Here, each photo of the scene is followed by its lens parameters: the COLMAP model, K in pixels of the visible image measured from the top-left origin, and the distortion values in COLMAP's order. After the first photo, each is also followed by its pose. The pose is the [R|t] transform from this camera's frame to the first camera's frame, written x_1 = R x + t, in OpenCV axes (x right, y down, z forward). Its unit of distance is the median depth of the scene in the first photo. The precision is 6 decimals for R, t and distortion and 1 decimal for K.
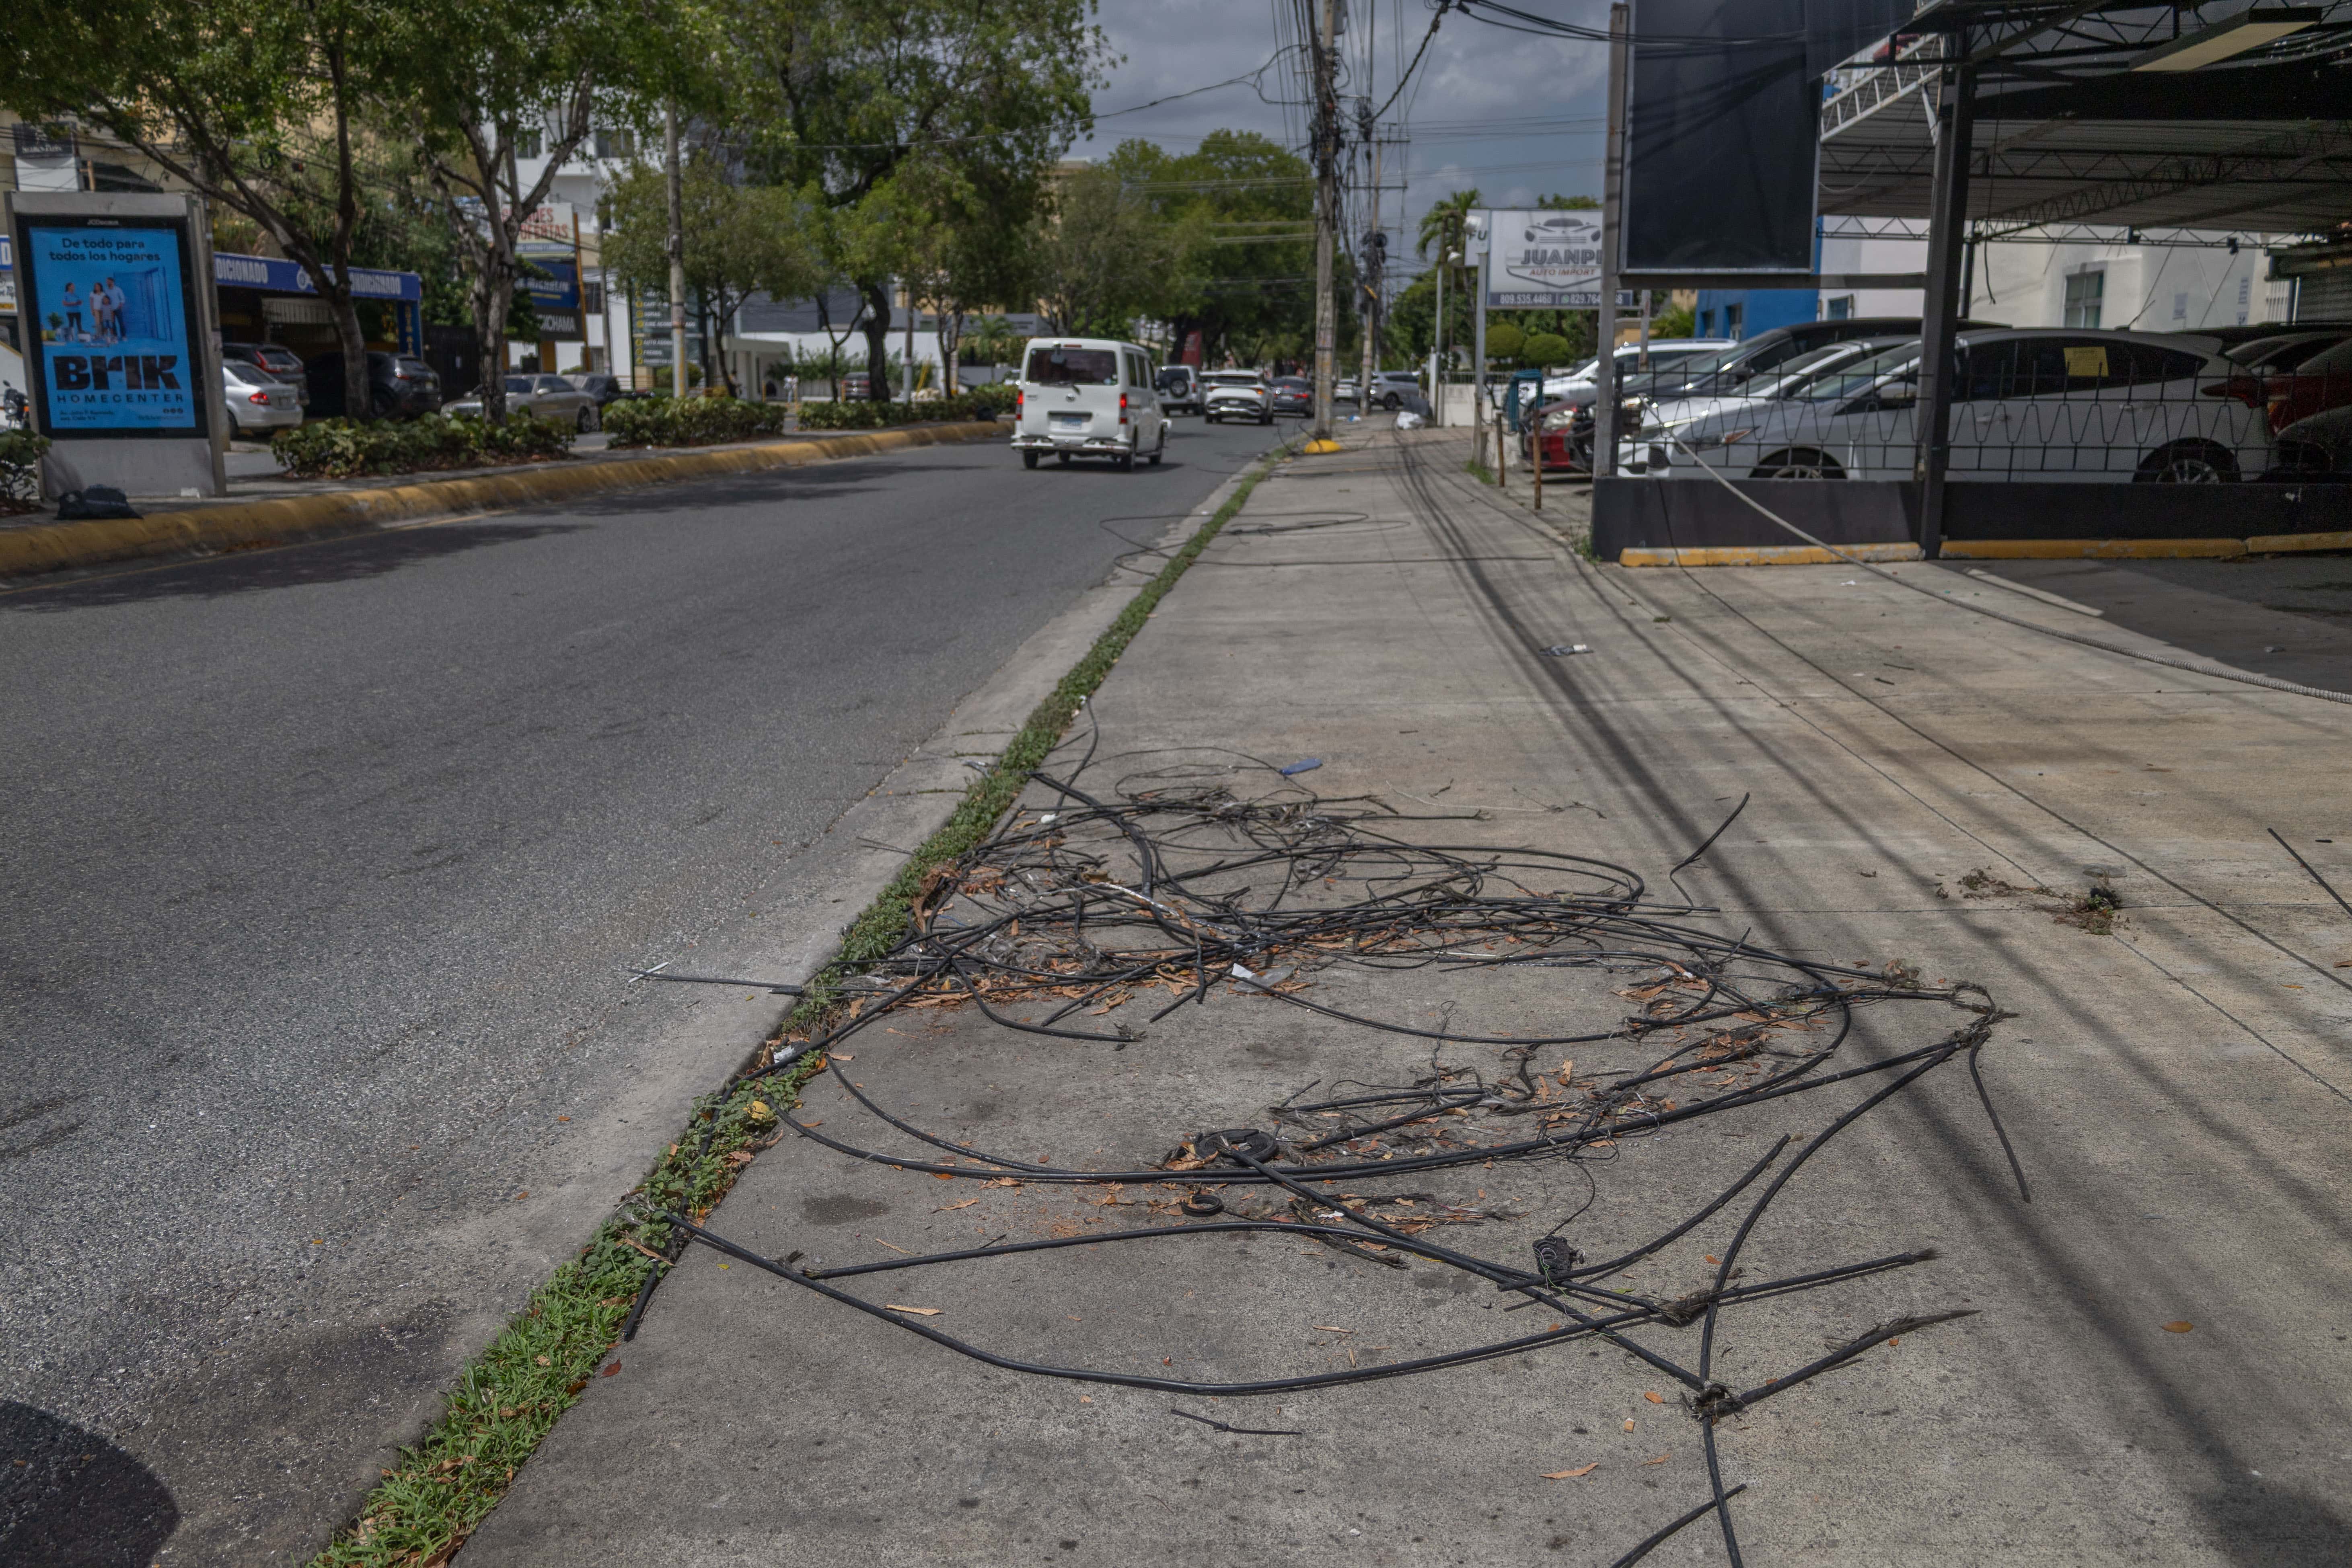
lens RADIAL K [[1722.0, 0, 1176.0], [0, 1722.0, 784.0], [0, 0, 1]] dist [0.015277, 0.009558]
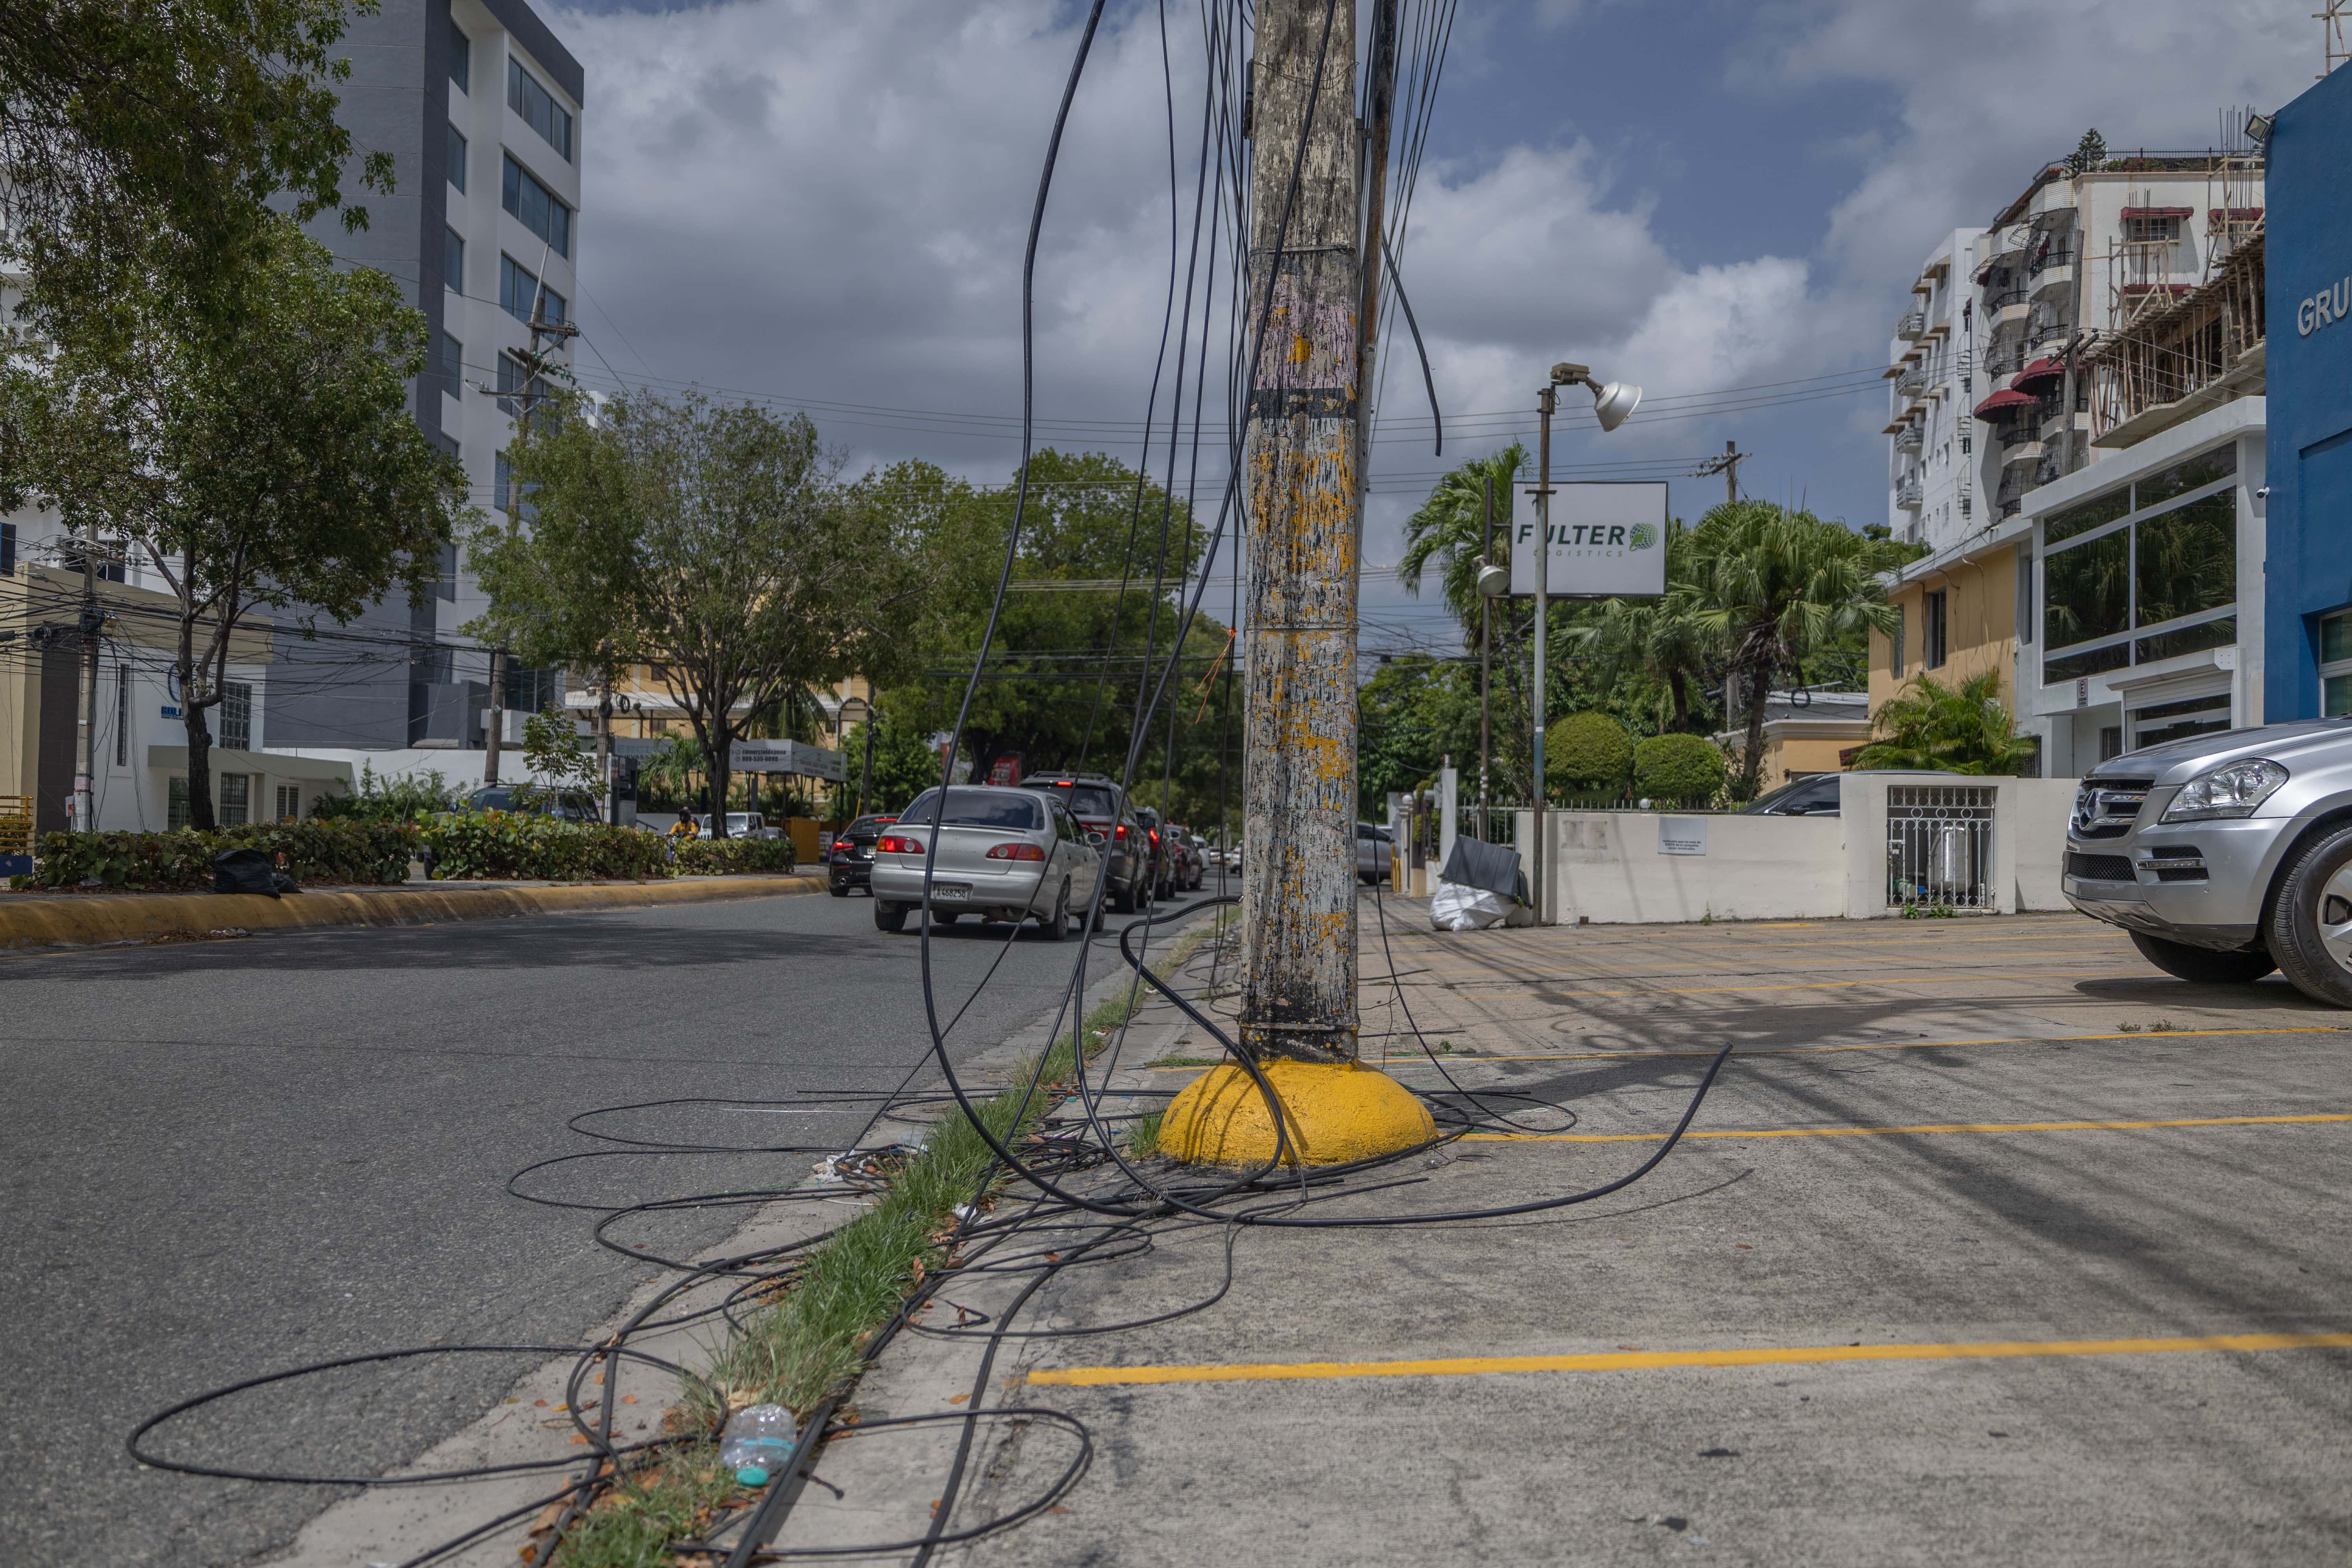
lens RADIAL K [[1722.1, 0, 1176.0], [0, 1722.1, 784.0], [0, 0, 1]] dist [0.015277, 0.009558]
pose [[0.997669, 0.018050, 0.065812, 0.041167], [0.000297, 0.963226, -0.268692, -0.114426], [-0.068242, 0.268086, 0.960975, 0.536366]]
